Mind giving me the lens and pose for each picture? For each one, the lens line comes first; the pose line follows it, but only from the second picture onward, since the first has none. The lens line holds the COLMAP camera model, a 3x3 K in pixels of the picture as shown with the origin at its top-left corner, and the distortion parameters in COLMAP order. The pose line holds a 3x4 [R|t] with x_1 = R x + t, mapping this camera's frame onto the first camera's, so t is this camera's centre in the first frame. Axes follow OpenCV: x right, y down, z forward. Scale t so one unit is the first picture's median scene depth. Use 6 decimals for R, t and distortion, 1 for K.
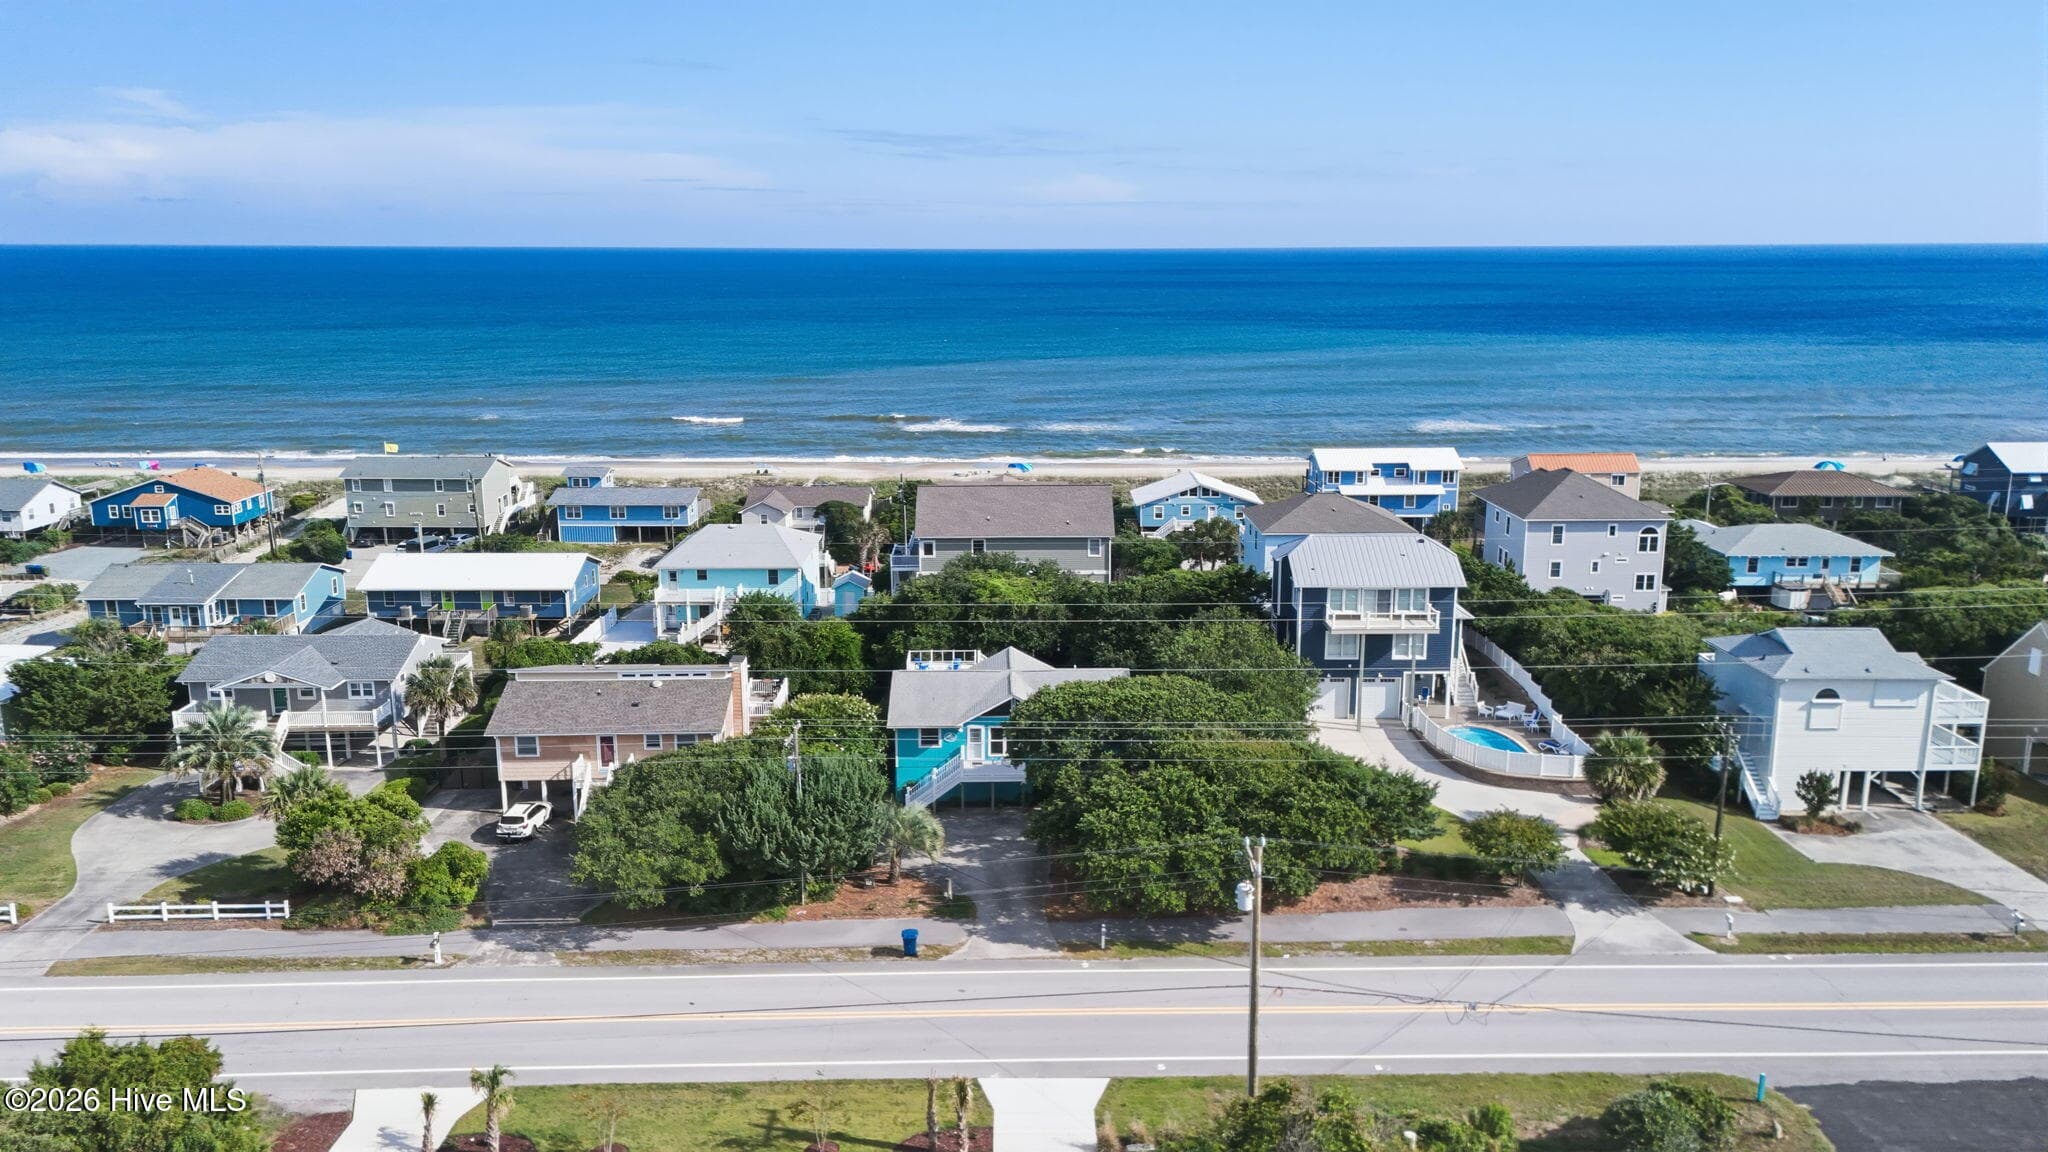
lens RADIAL K [[1501.6, 0, 1024.0], [0, 1501.6, 576.0], [0, 0, 1]] dist [0.084310, -0.087931]
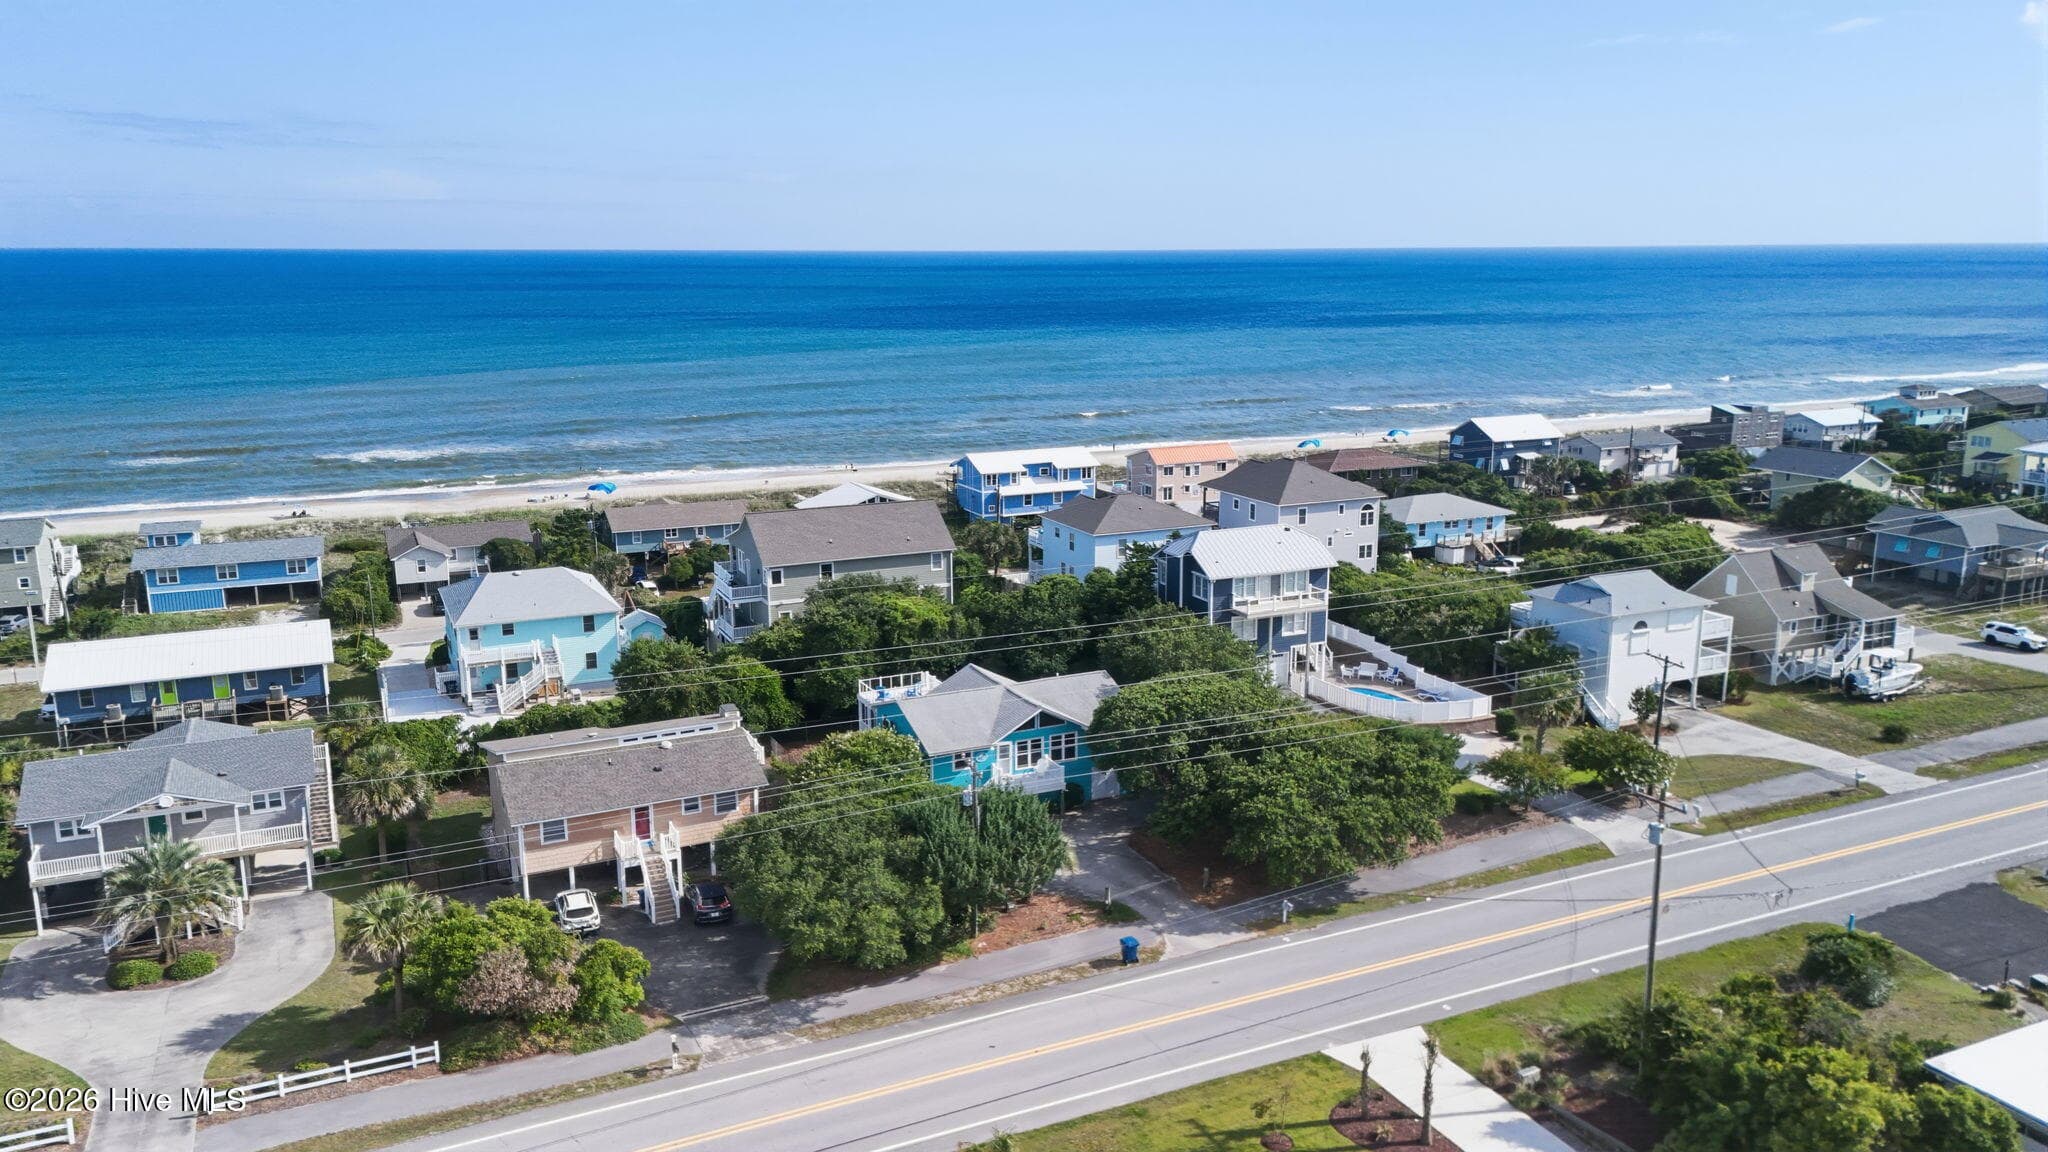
lens RADIAL K [[1501.6, 0, 1024.0], [0, 1501.6, 576.0], [0, 0, 1]] dist [0.084310, -0.087931]
pose [[0.911304, -0.089330, 0.401927, -0.381691], [0.090048, 0.995790, 0.017151, -0.026321], [-0.401767, 0.020563, 0.915511, 0.053549]]
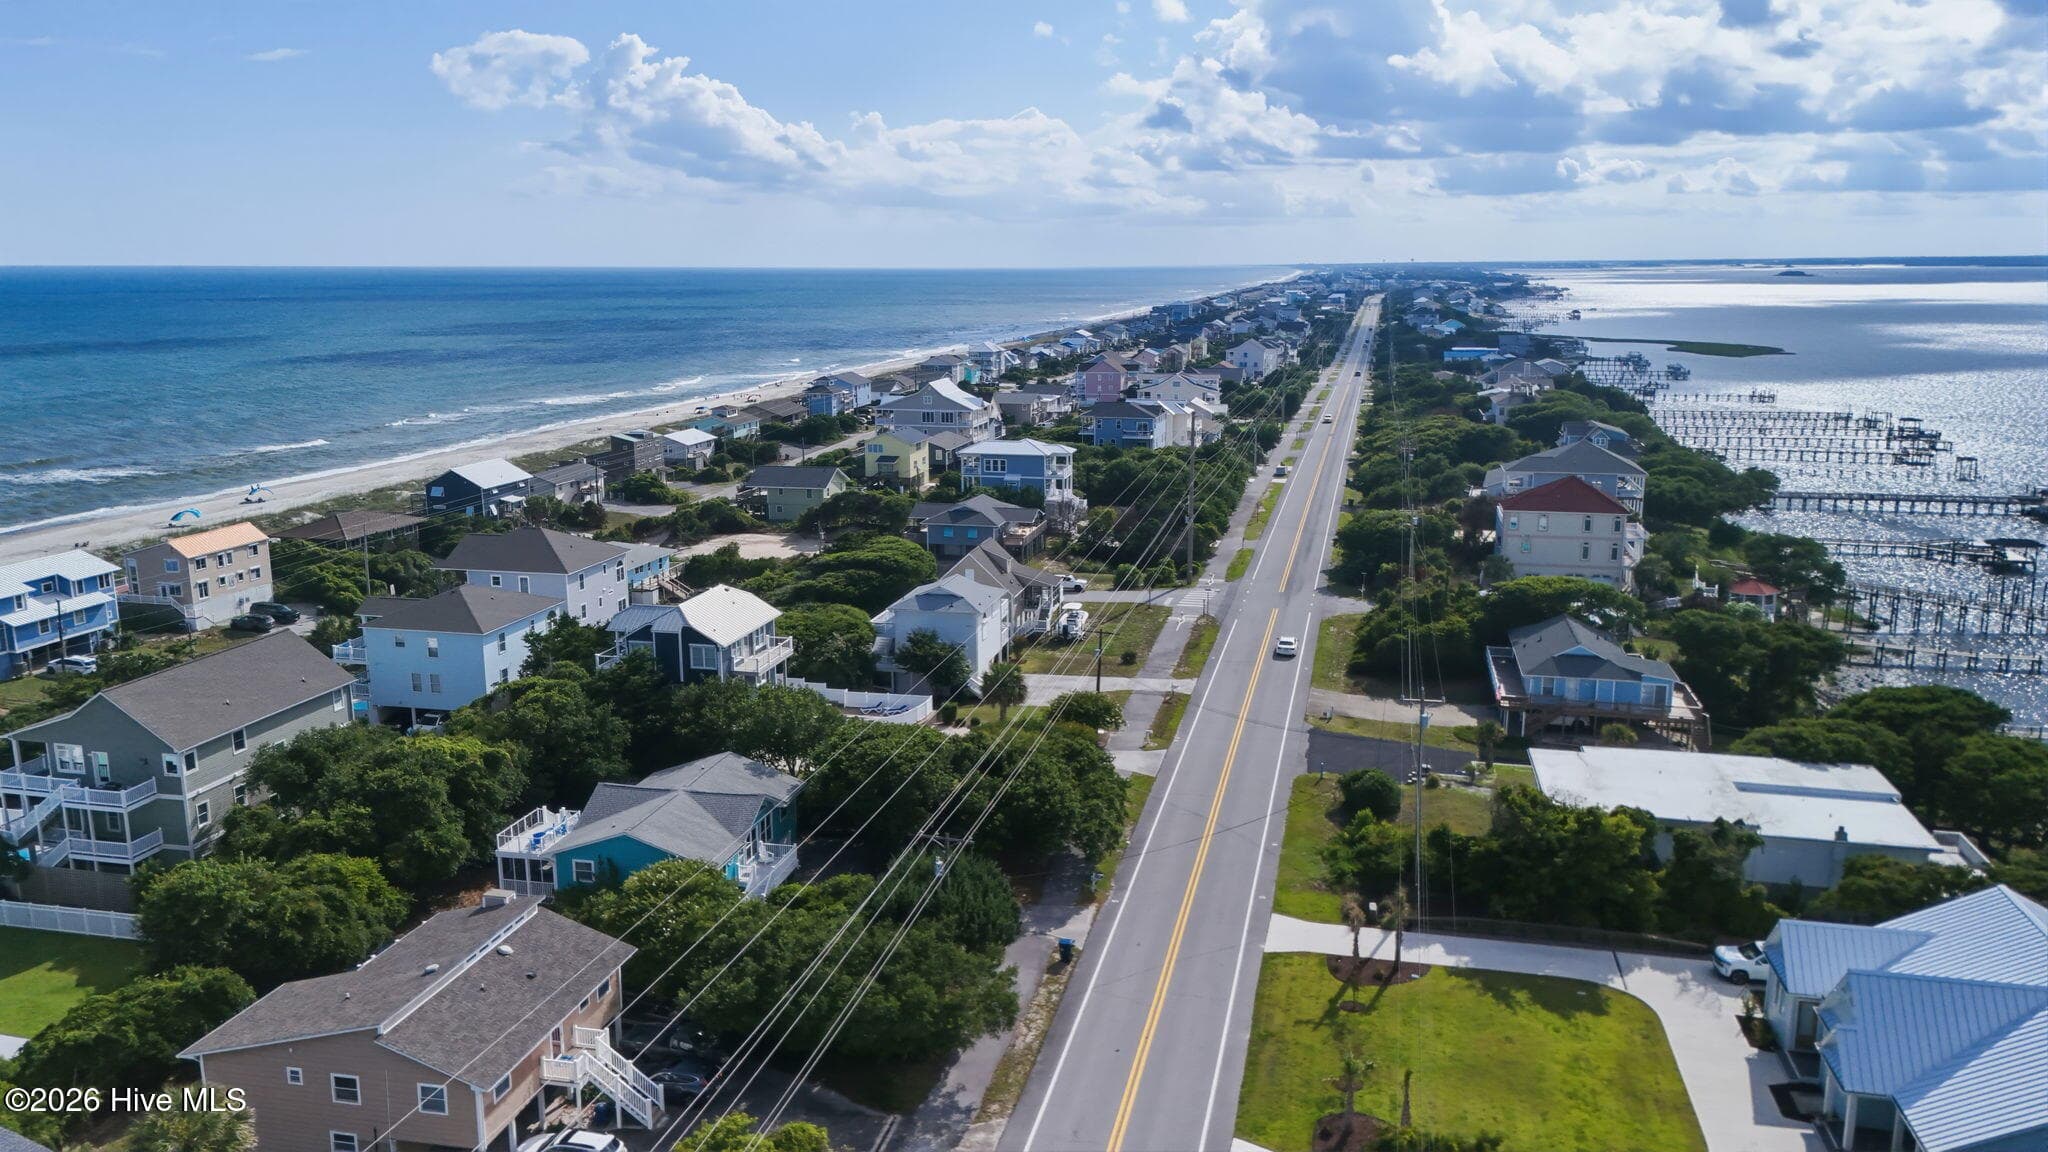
lens RADIAL K [[1501.6, 0, 1024.0], [0, 1501.6, 576.0], [0, 0, 1]] dist [0.084310, -0.087931]
pose [[0.236341, -0.197466, 0.951394, -0.835004], [0.210917, 0.966212, 0.148146, -0.164869], [-0.948502, 0.165652, 0.270005, 0.467843]]
